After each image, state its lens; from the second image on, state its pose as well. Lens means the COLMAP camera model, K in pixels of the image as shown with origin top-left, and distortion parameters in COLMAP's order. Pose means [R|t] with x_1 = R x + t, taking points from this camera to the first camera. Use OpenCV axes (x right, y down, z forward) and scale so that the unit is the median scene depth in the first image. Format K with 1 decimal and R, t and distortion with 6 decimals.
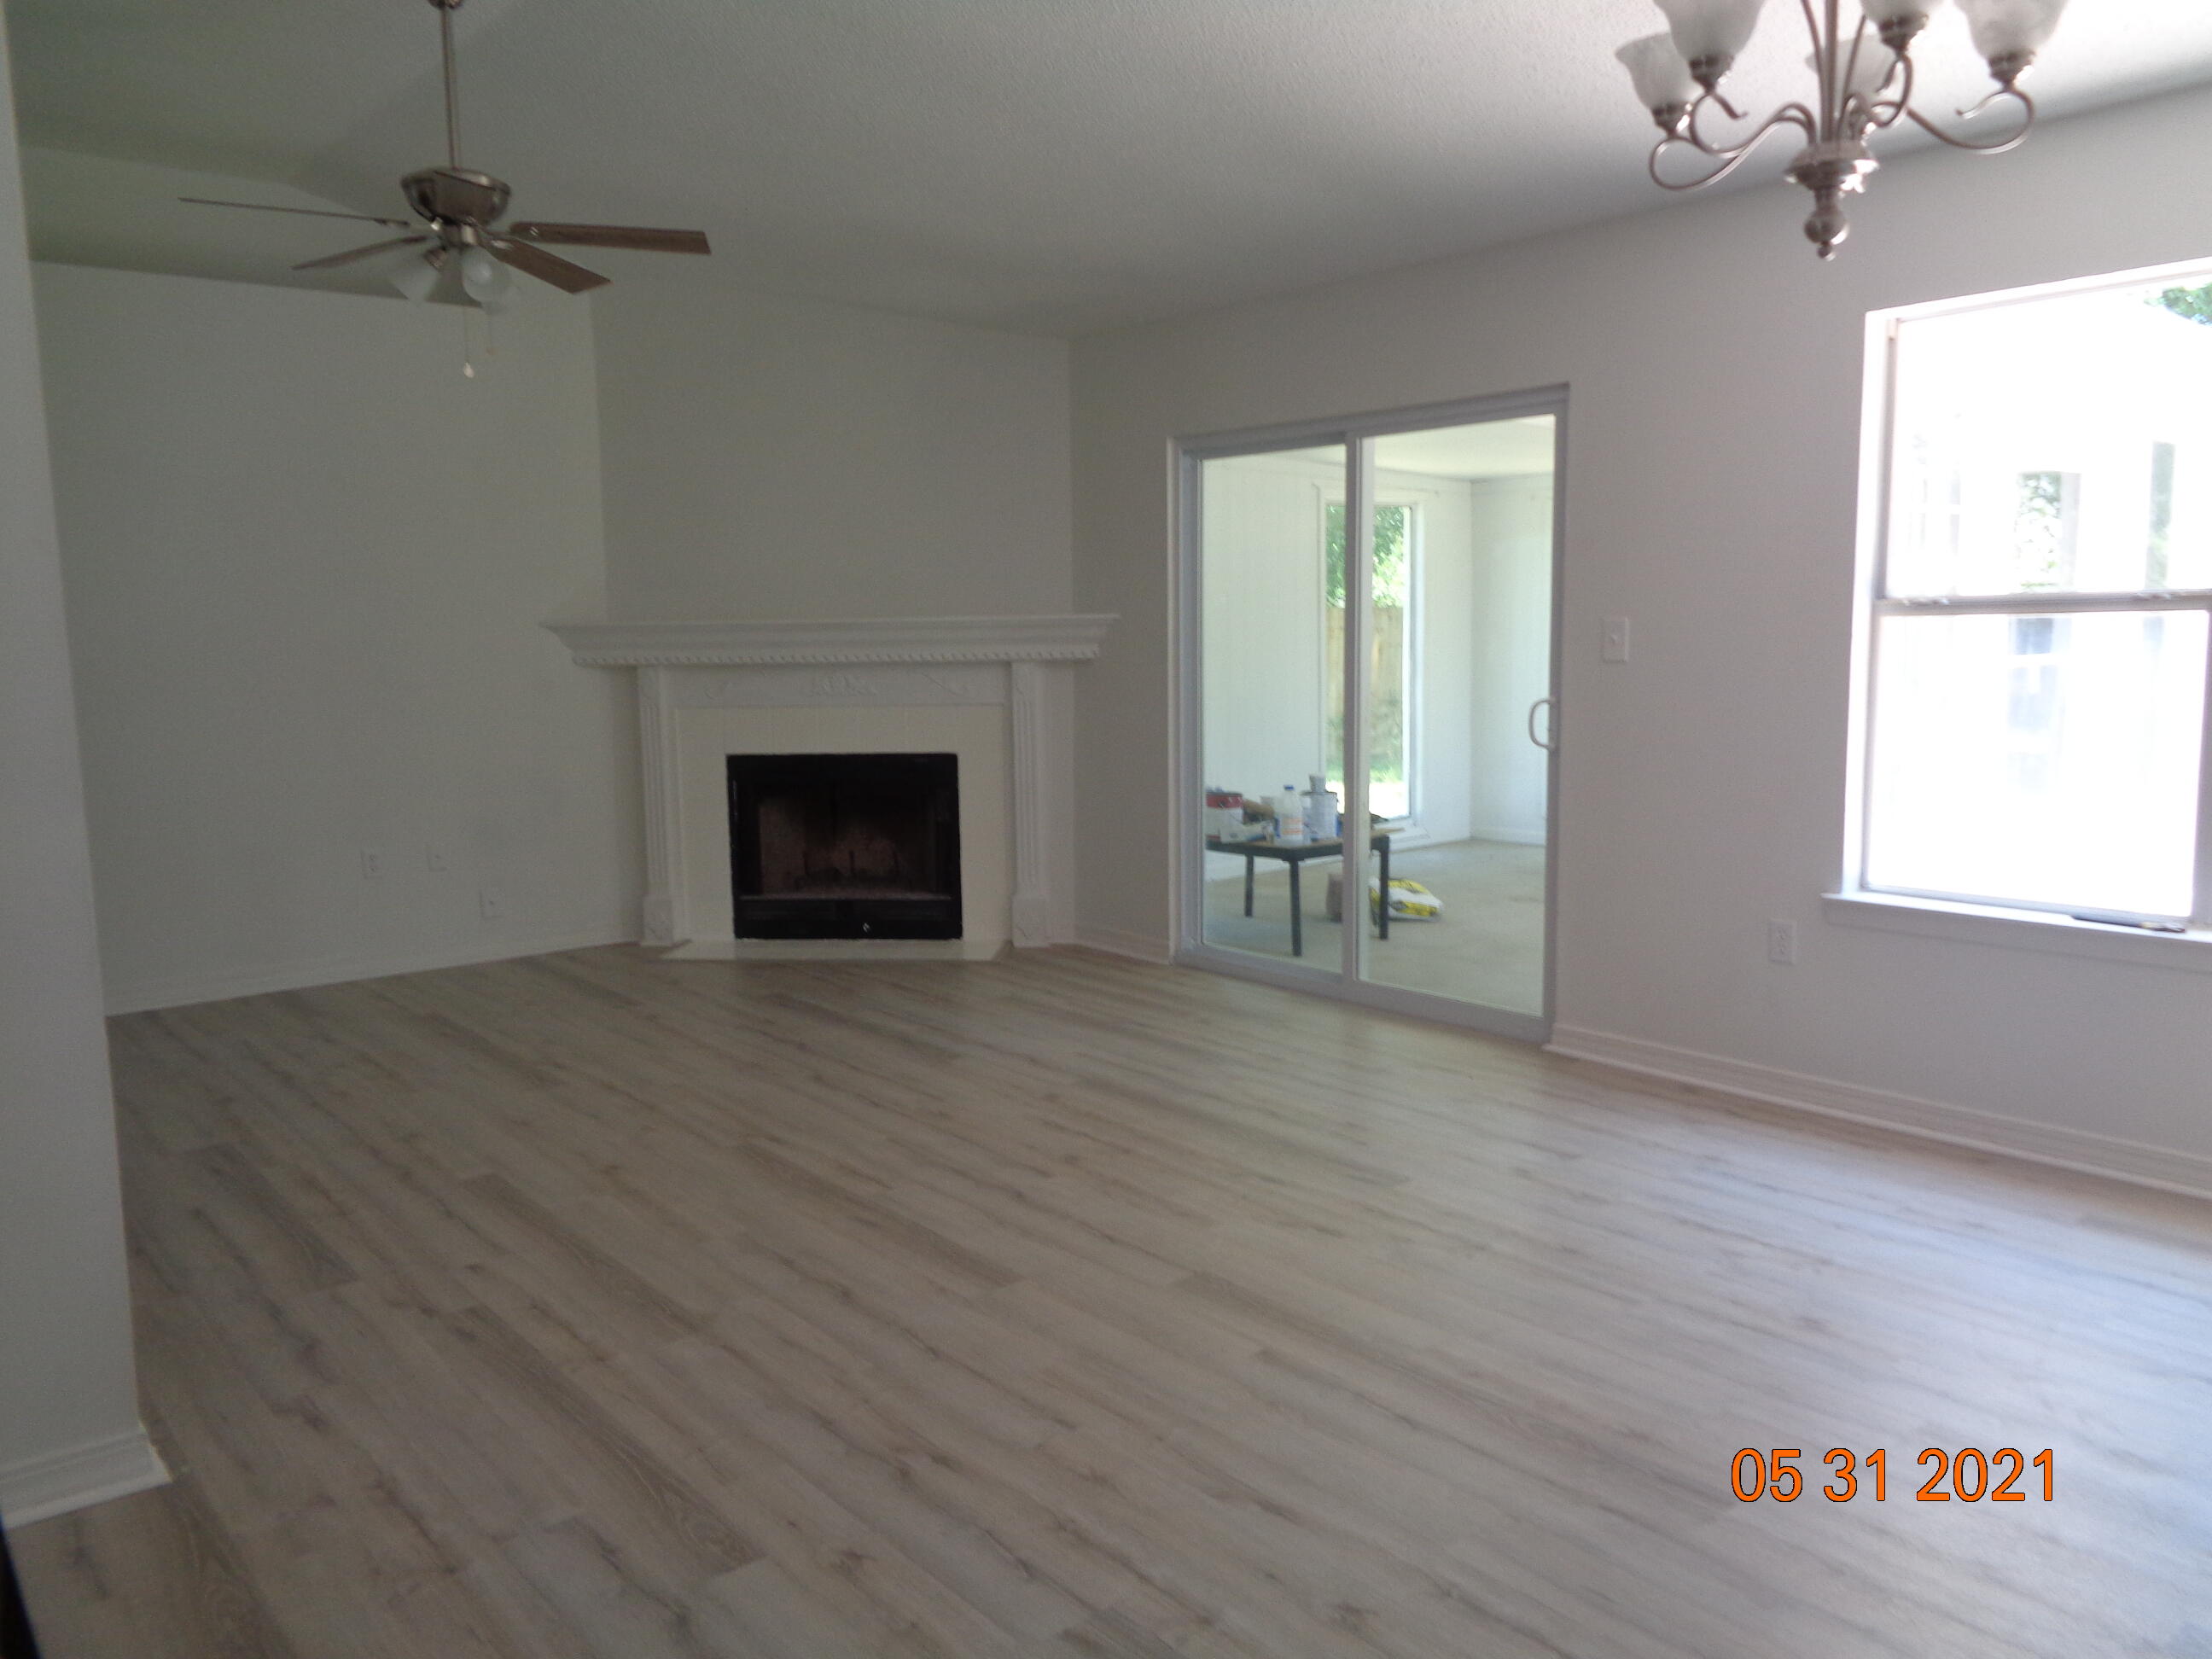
lens RADIAL K [[1653.1, 0, 1112.8], [0, 1653.1, 839.0], [0, 0, 1]] dist [-0.009762, 0.008694]
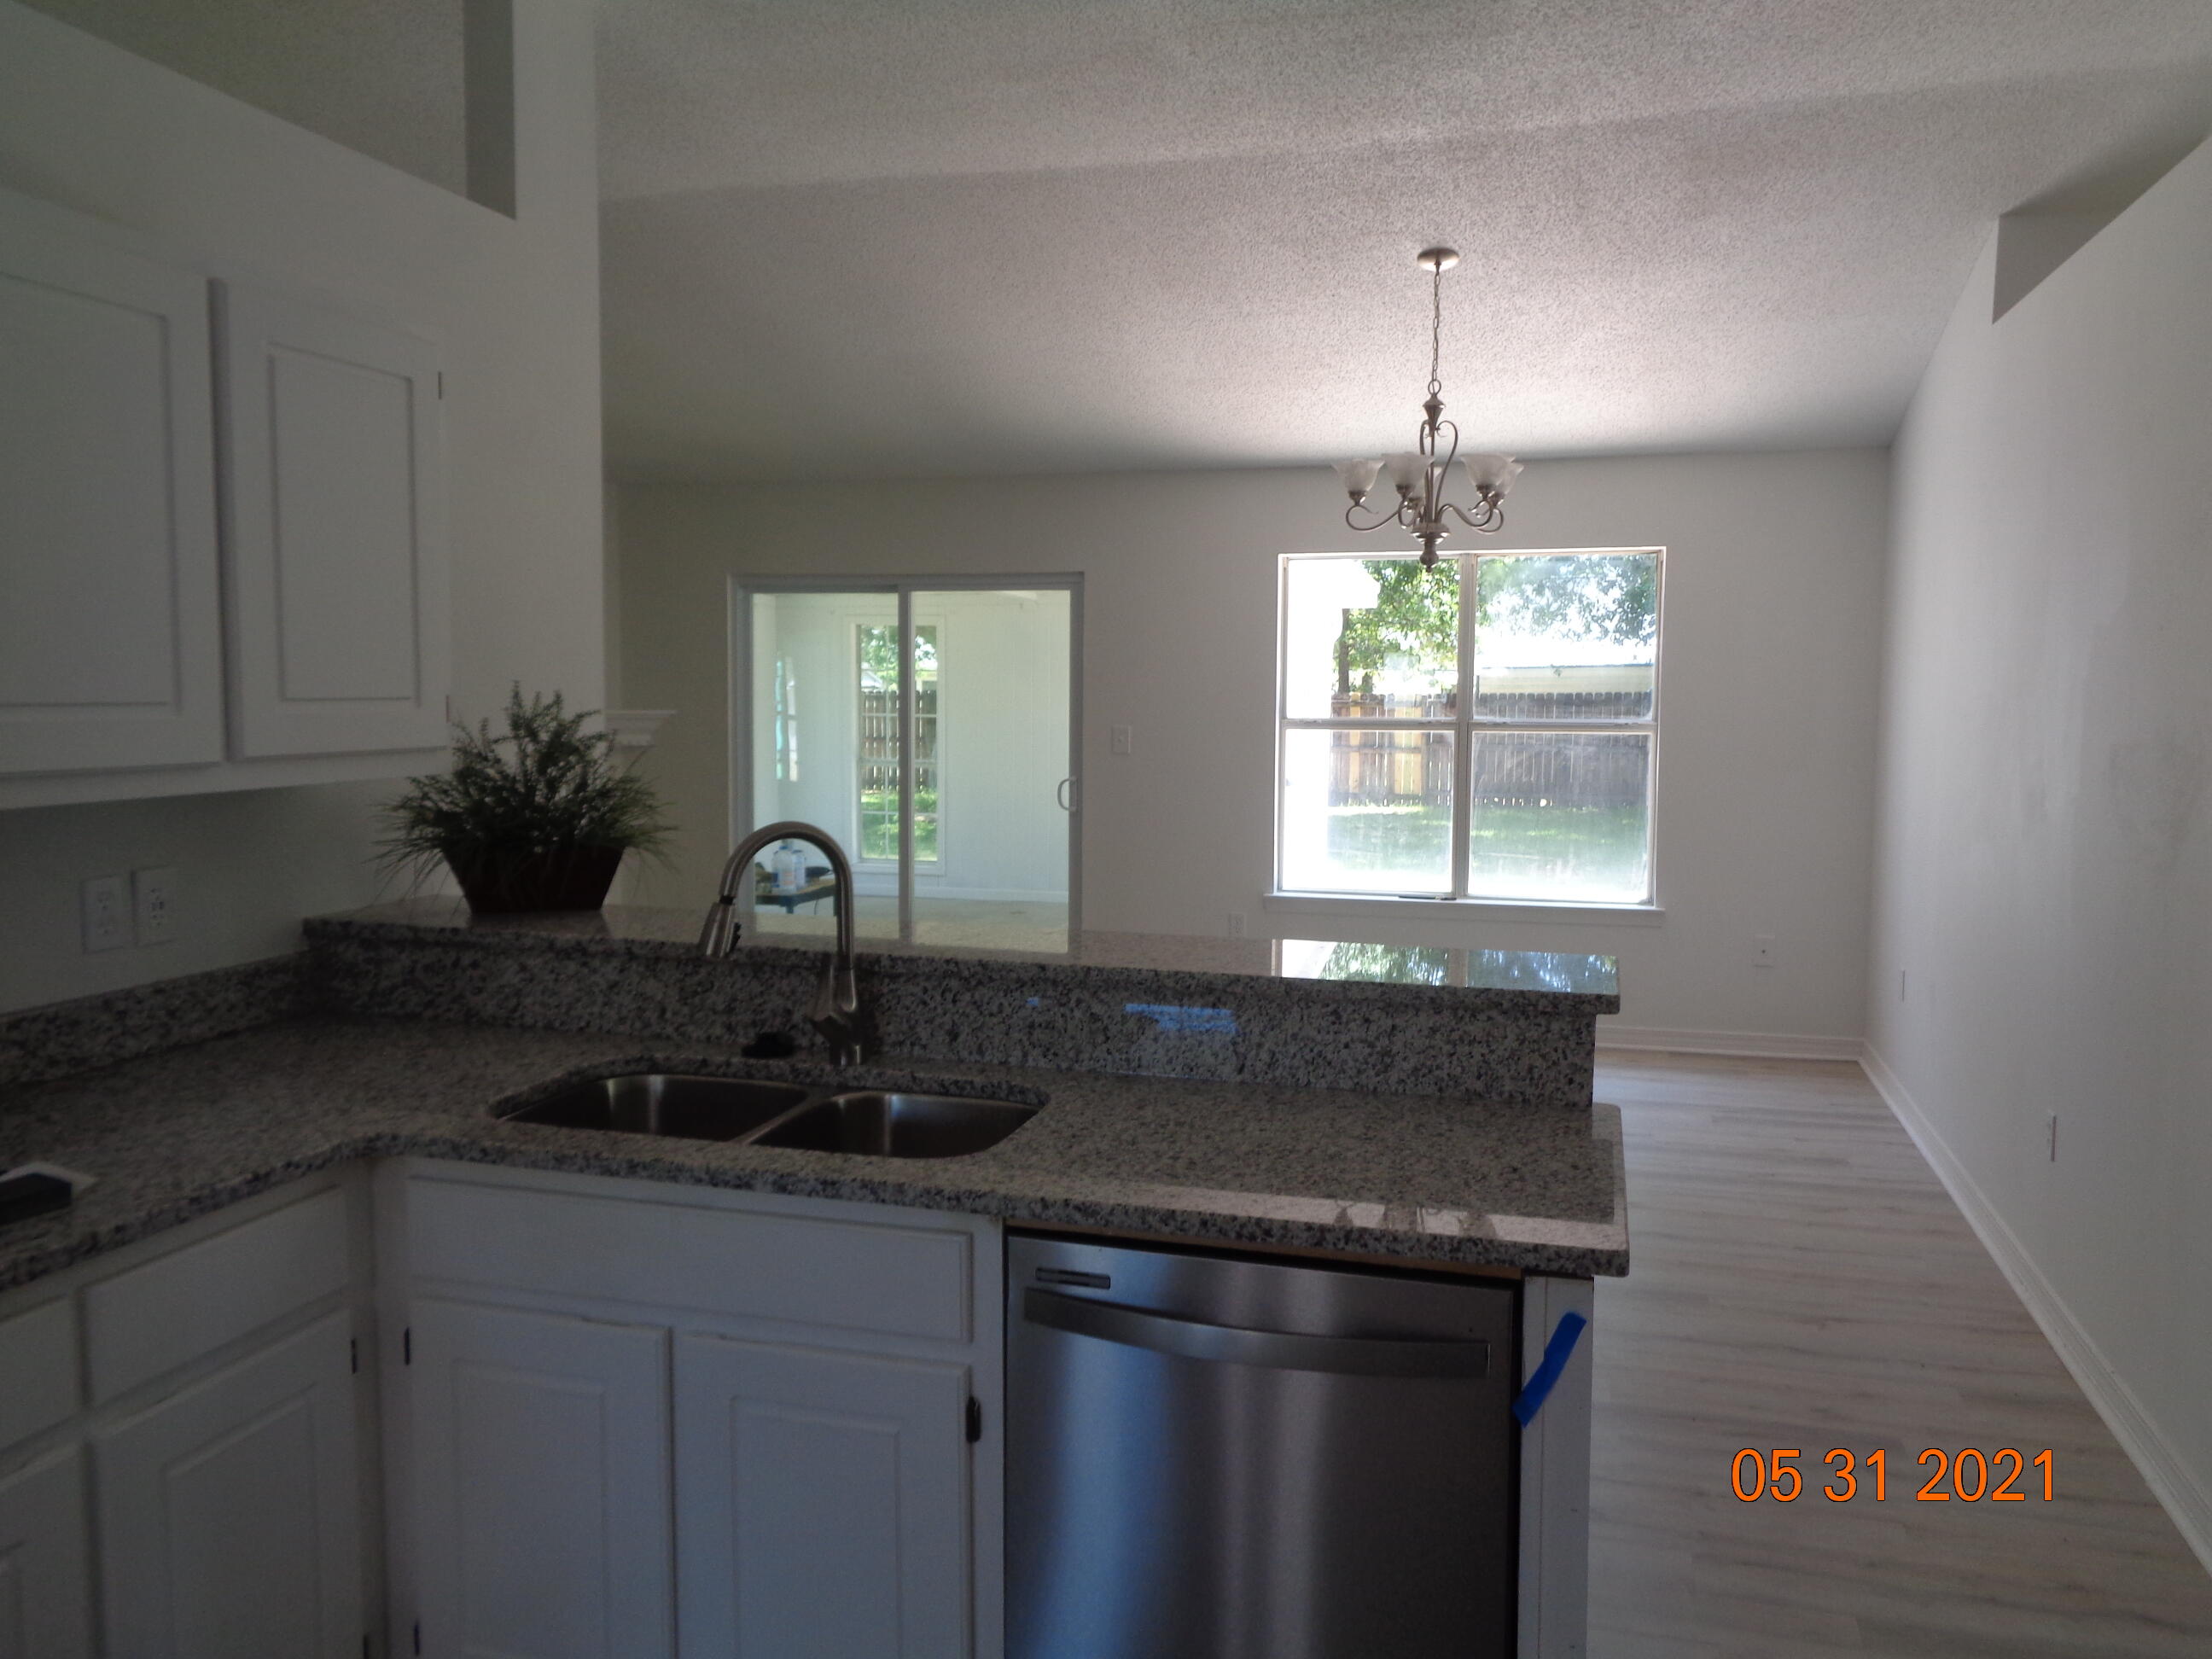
lens RADIAL K [[1653.1, 0, 1111.4], [0, 1653.1, 836.8], [0, 0, 1]] dist [-0.009762, 0.008694]
pose [[0.823941, -0.022895, 0.566213, -1.224331], [0.049603, 0.998262, -0.031816, 0.039269], [-0.564500, 0.054301, 0.823645, -0.557909]]
